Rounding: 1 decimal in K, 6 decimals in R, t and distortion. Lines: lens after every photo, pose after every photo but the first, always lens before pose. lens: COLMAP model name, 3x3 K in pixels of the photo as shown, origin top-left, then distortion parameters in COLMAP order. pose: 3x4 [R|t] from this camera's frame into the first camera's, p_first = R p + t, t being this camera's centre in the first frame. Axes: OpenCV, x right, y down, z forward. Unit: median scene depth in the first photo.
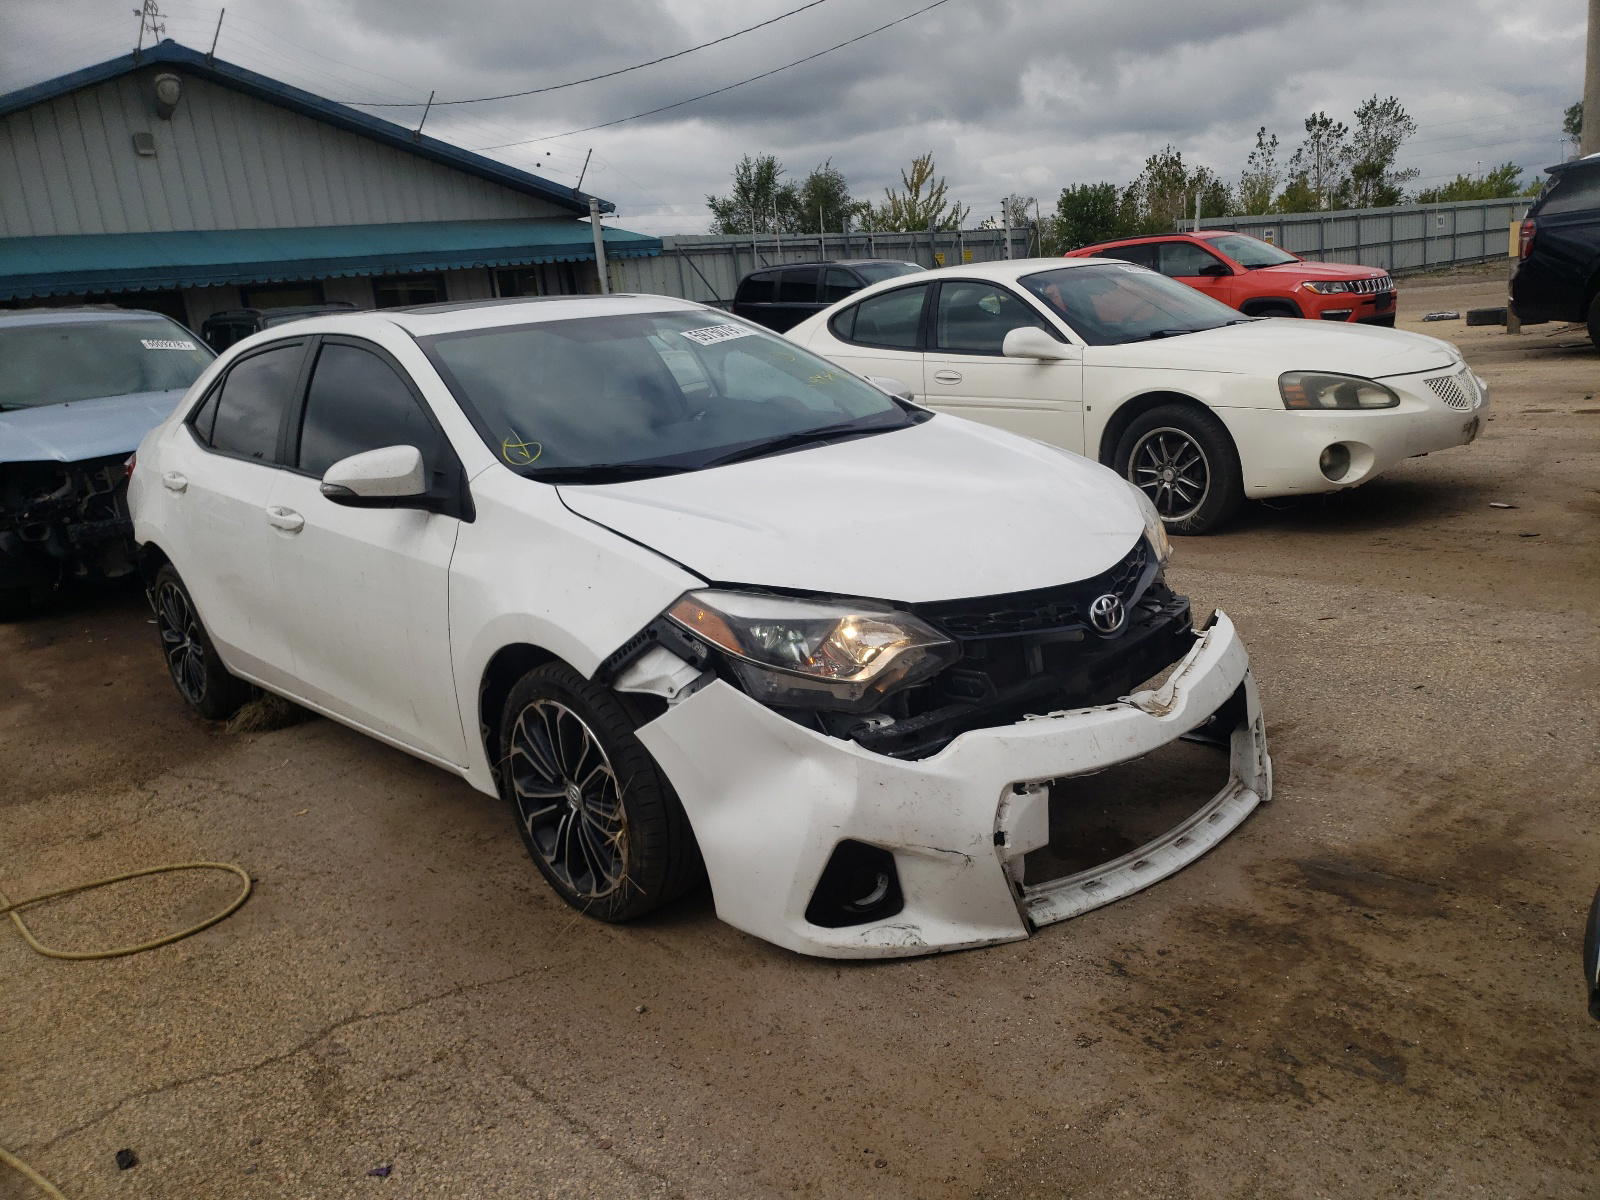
lens RADIAL K [[1221.6, 0, 800.0], [0, 1221.6, 600.0], [0, 0, 1]] dist [-0.028063, -0.007595]
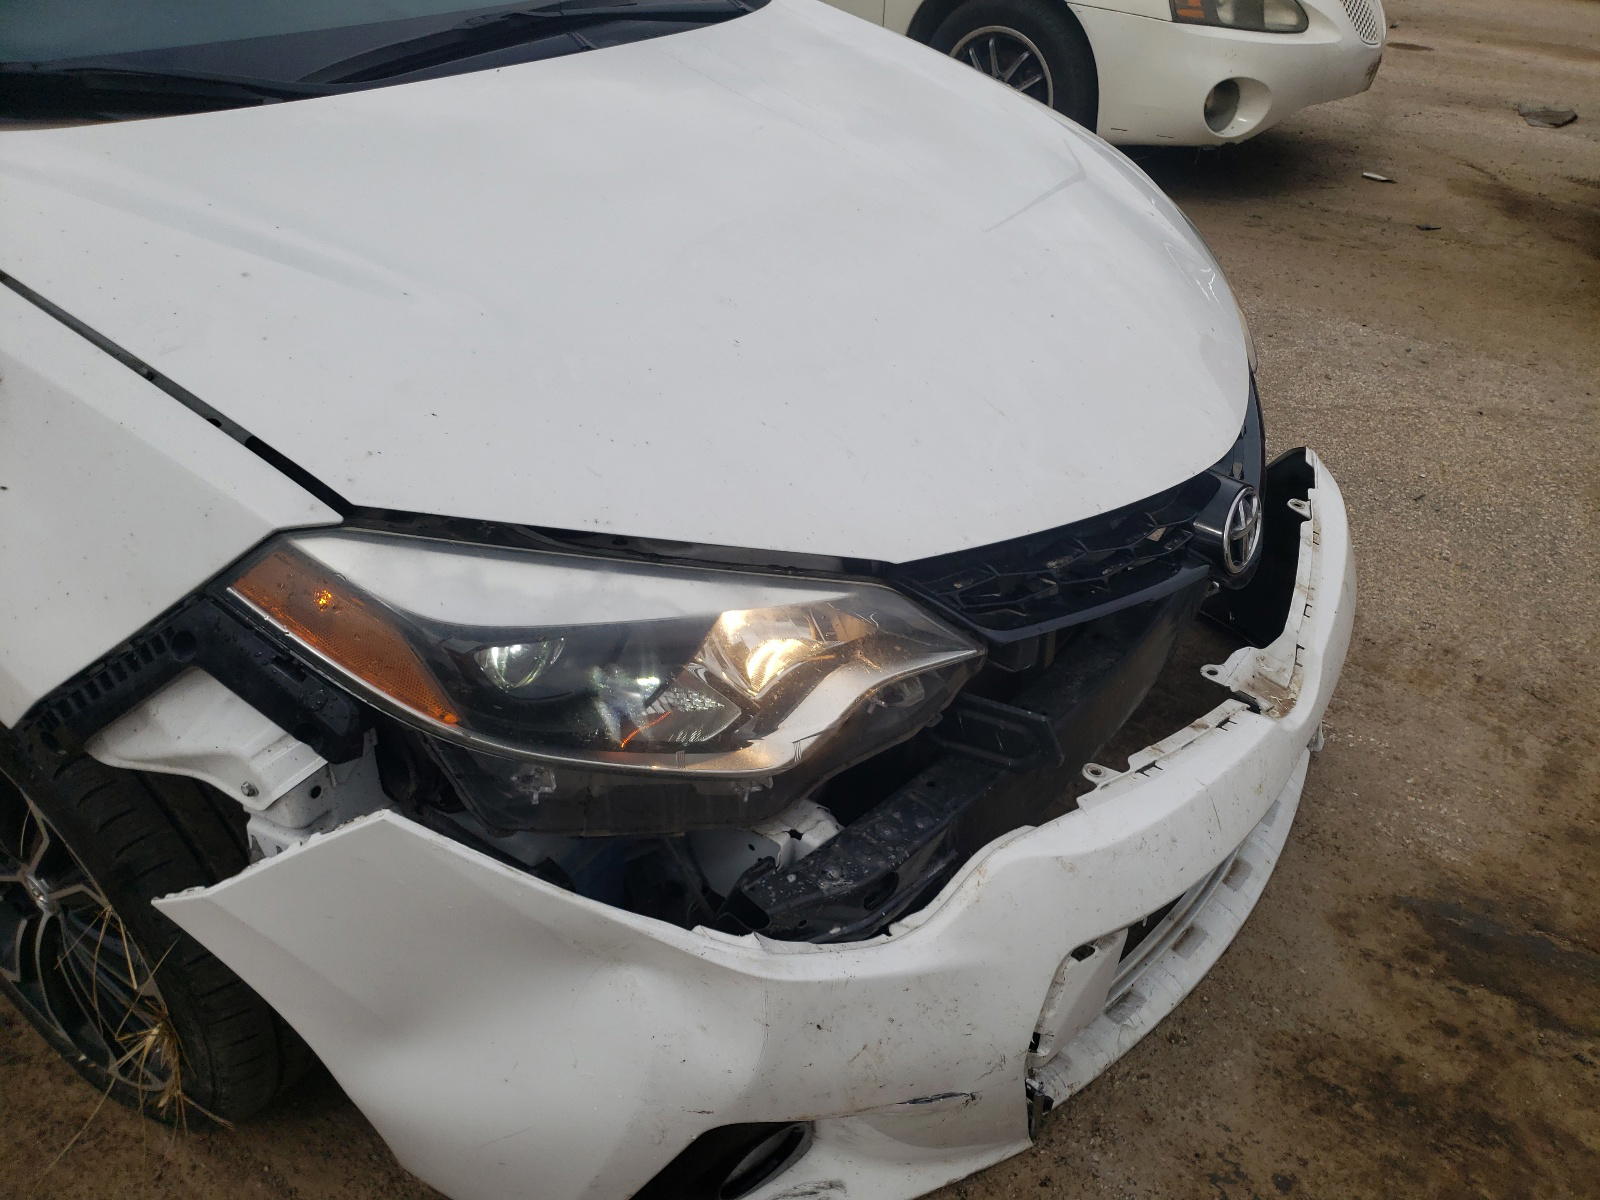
lens RADIAL K [[1237.4, 0, 831.9], [0, 1237.4, 605.5], [0, 0, 1]] dist [-0.008096, 0.000438]
pose [[0.955024, -0.030540, 0.294953, -0.043750], [-0.069029, 0.944459, 0.321298, -0.105695], [-0.288383, -0.327208, 0.899872, 0.595955]]
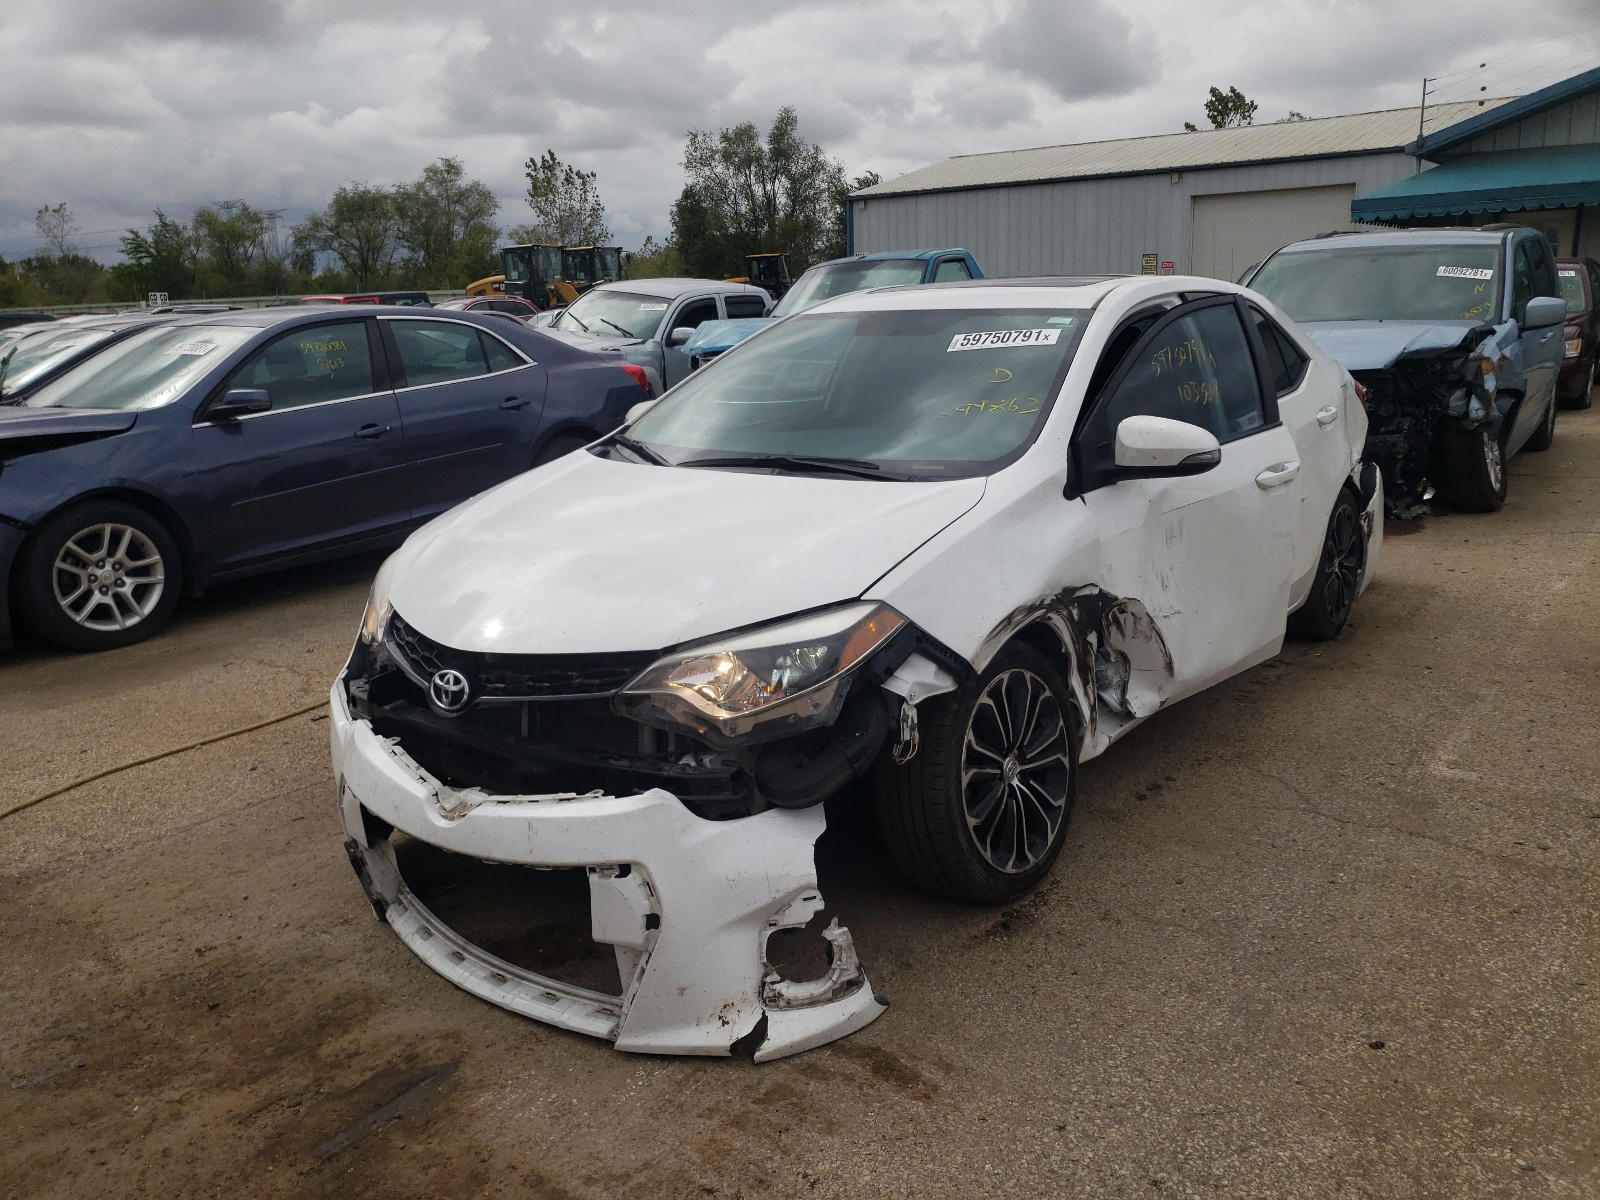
lens RADIAL K [[1196.2, 0, 800.0], [0, 1196.2, 600.0], [0, 0, 1]] dist [-0.007302, 0.002346]
pose [[0.225929, 0.324281, -0.918585, 1.141652], [-0.233266, 0.933542, 0.272189, -0.369576], [0.945803, 0.152779, 0.286558, 0.971006]]
